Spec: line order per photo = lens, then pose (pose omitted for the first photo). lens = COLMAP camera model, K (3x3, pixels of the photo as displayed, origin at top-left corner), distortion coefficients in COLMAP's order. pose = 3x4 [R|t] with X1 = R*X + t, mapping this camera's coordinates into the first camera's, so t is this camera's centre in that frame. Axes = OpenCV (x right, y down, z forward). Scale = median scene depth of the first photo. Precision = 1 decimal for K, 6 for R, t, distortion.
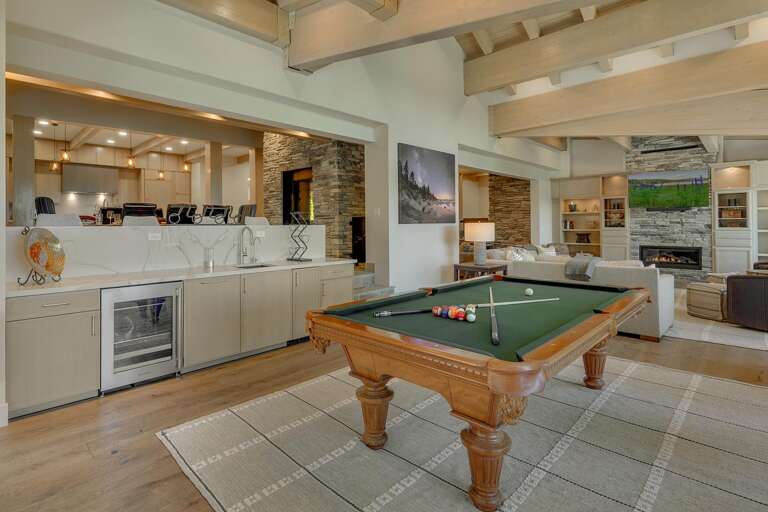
lens RADIAL K [[371.1, 0, 391.3], [0, 371.1, 229.4], [0, 0, 1]] dist [-0.000710, 0.001914]
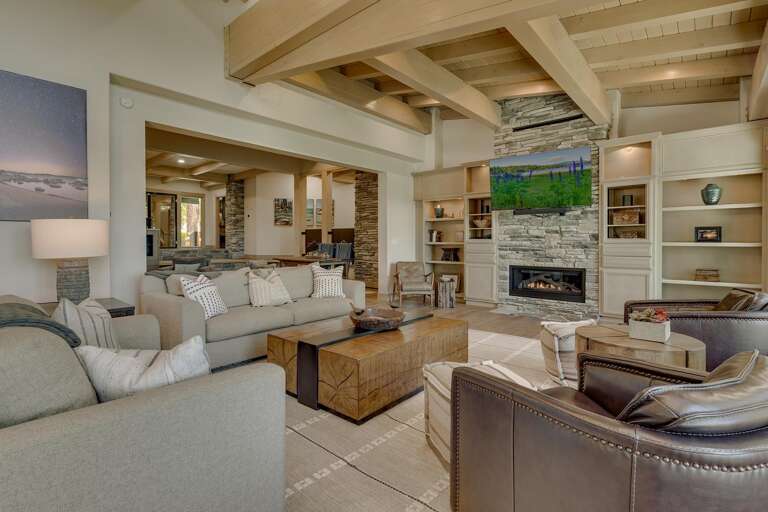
lens RADIAL K [[371.1, 0, 383.9], [0, 371.1, 249.5], [0, 0, 1]] dist [-0.000710, 0.001914]
pose [[0.998458, 0.006687, 0.055111, 0.423038], [-0.007239, 0.999926, 0.009821, 0.009417], [-0.055041, -0.010205, 0.998432, 0.346121]]
